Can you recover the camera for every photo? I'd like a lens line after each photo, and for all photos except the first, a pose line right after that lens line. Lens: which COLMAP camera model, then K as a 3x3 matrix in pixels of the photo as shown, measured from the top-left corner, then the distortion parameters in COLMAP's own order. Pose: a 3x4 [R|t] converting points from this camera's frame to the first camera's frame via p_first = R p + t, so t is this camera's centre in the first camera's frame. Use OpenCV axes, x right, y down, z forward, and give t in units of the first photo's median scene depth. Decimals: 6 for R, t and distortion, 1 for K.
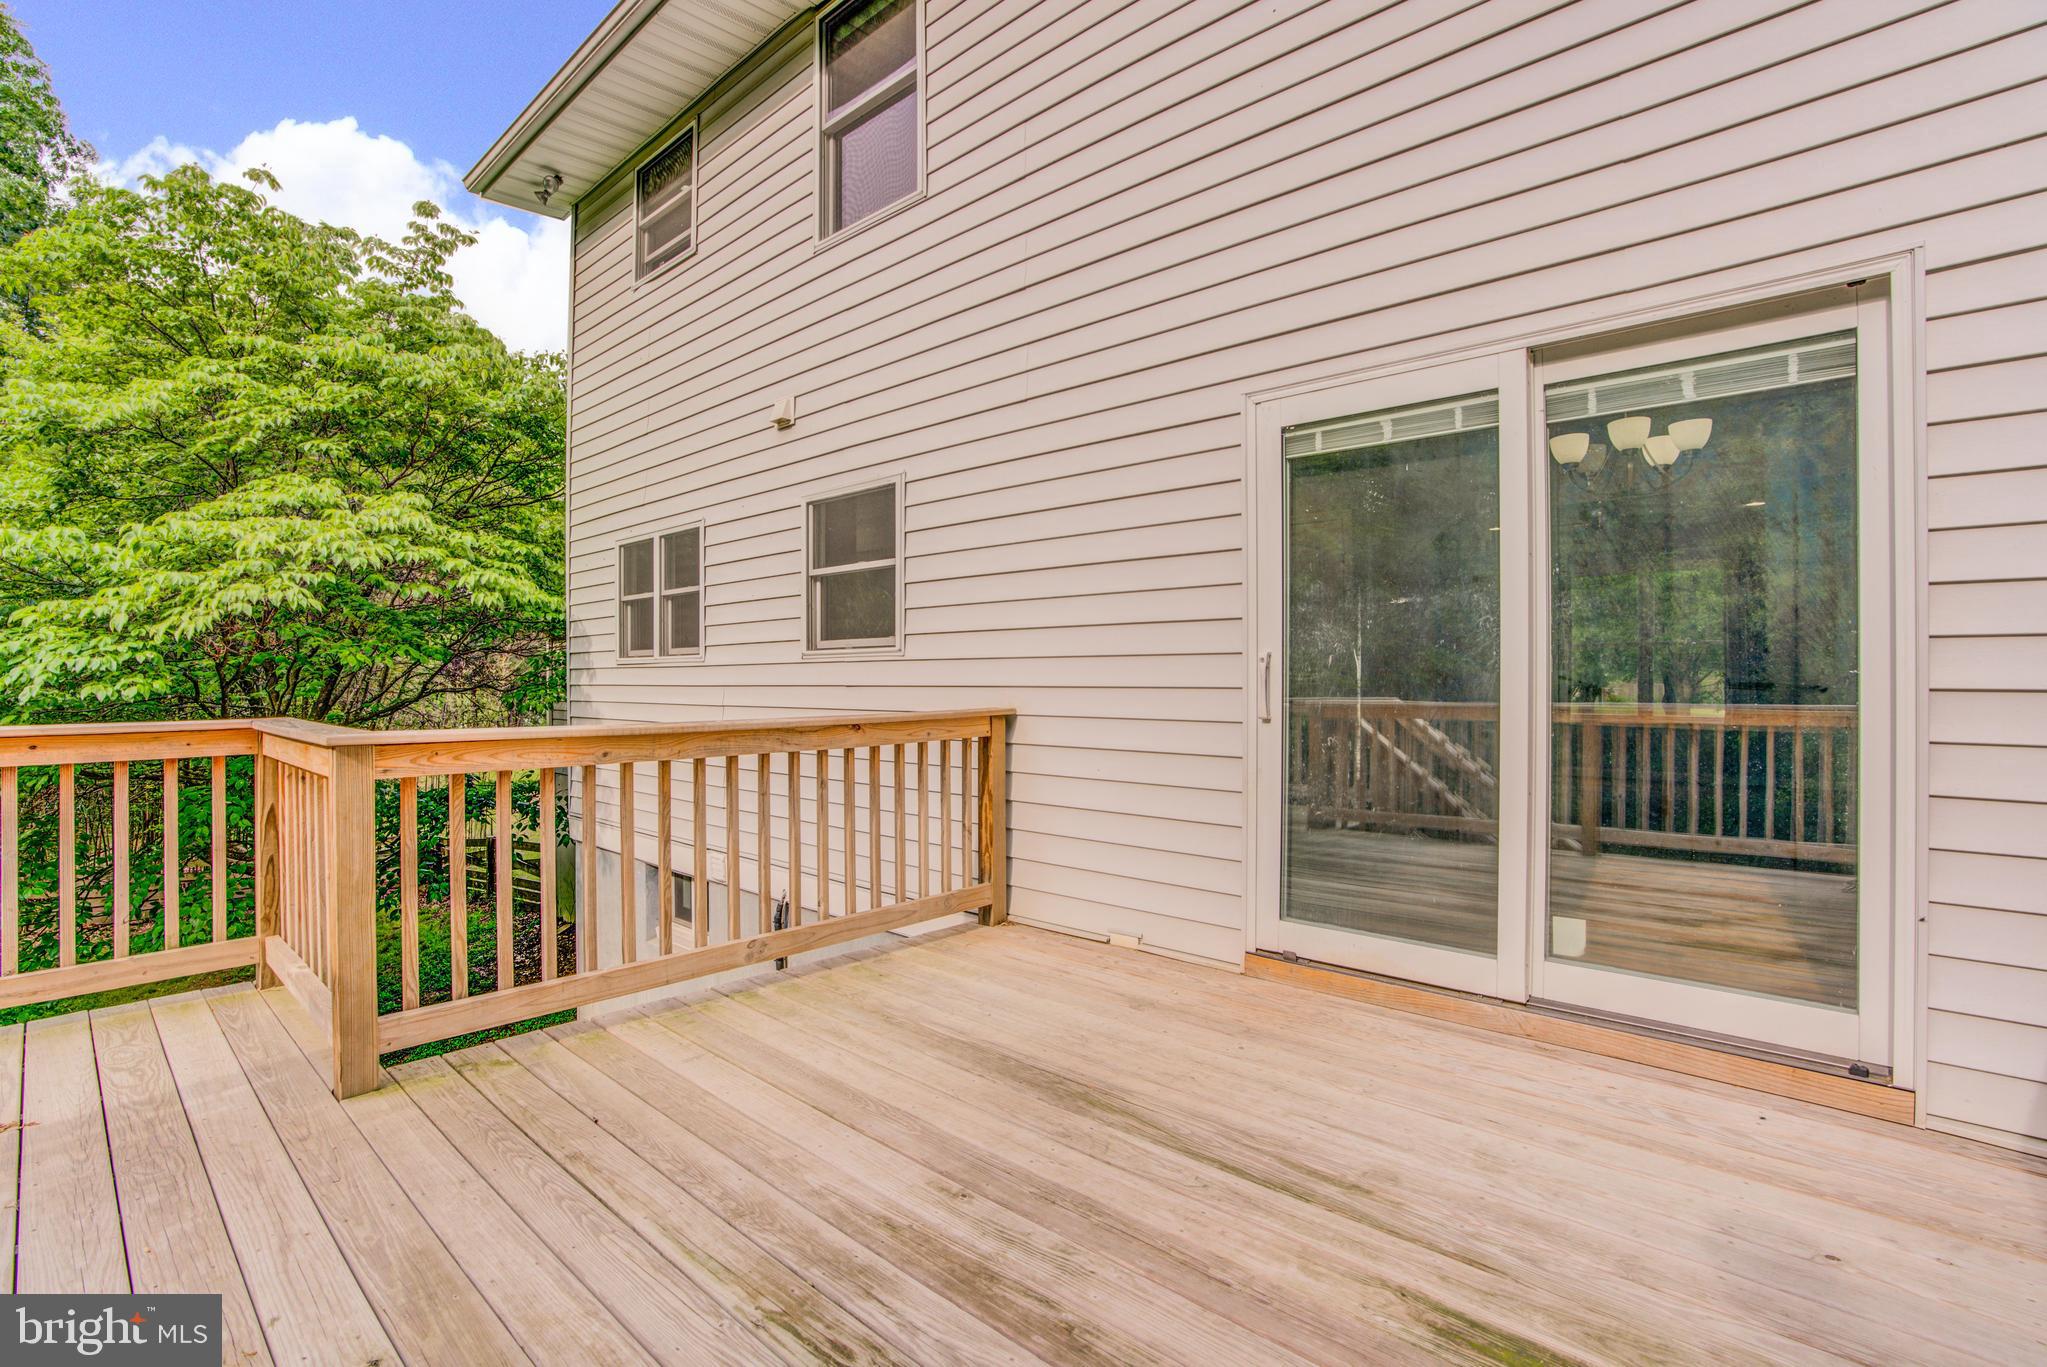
lens RADIAL K [[941.7, 0, 1014.4], [0, 941.7, 687.4], [0, 0, 1]] dist [-0.061336, 0.020156]
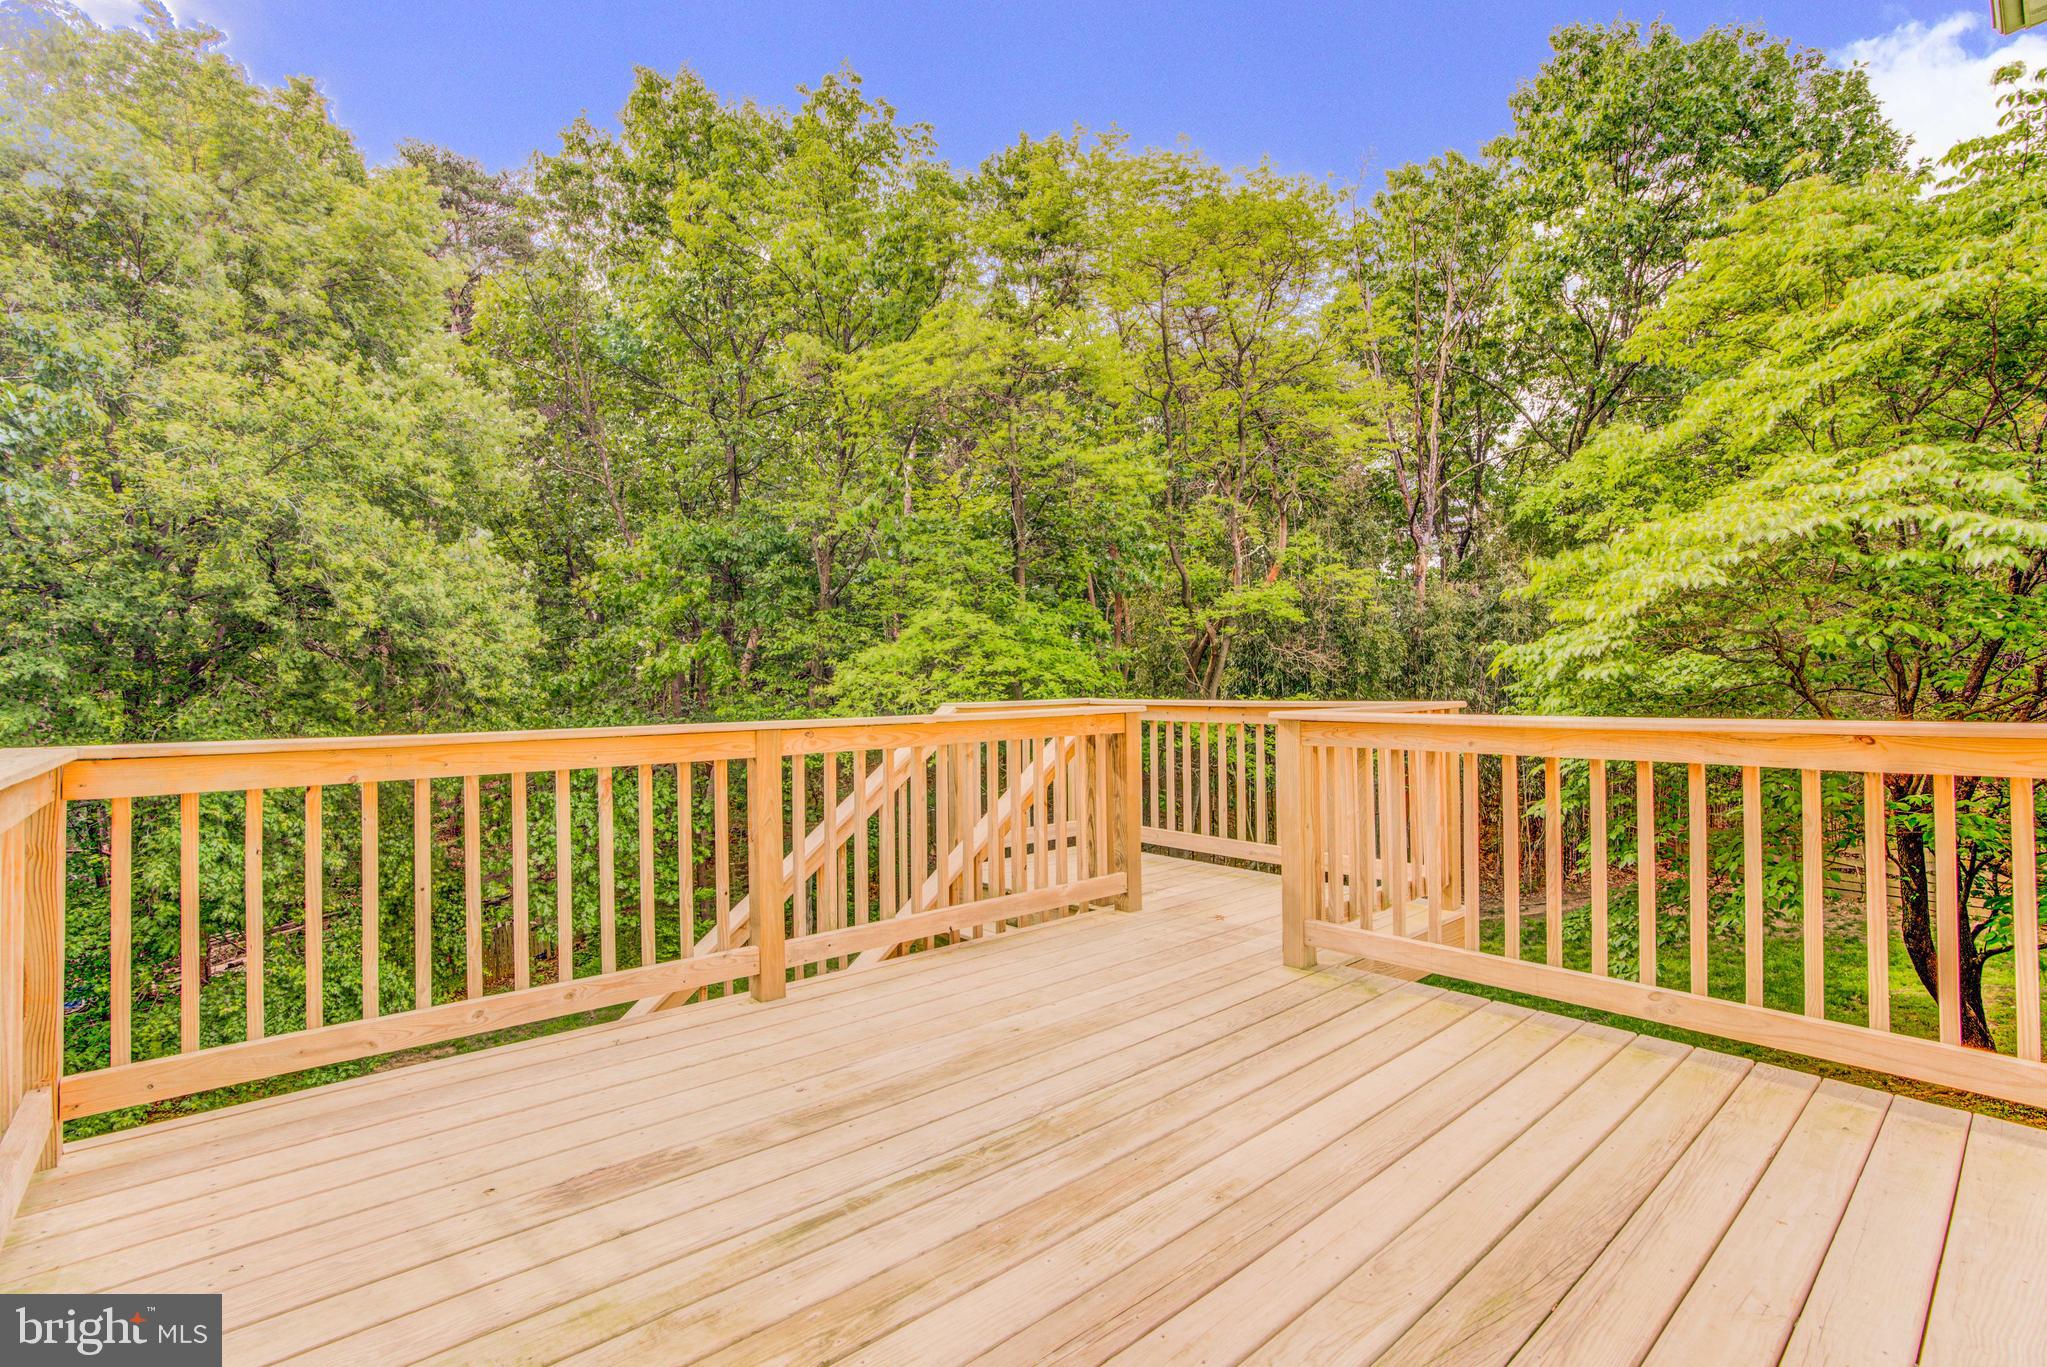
lens RADIAL K [[941.7, 0, 1014.4], [0, 941.7, 687.4], [0, 0, 1]] dist [-0.061336, 0.020156]
pose [[-0.120371, 0.005969, -0.992711, 0.823204], [0.010643, 0.999932, 0.004722, -0.005154], [0.992672, -0.009997, -0.120426, 0.783756]]
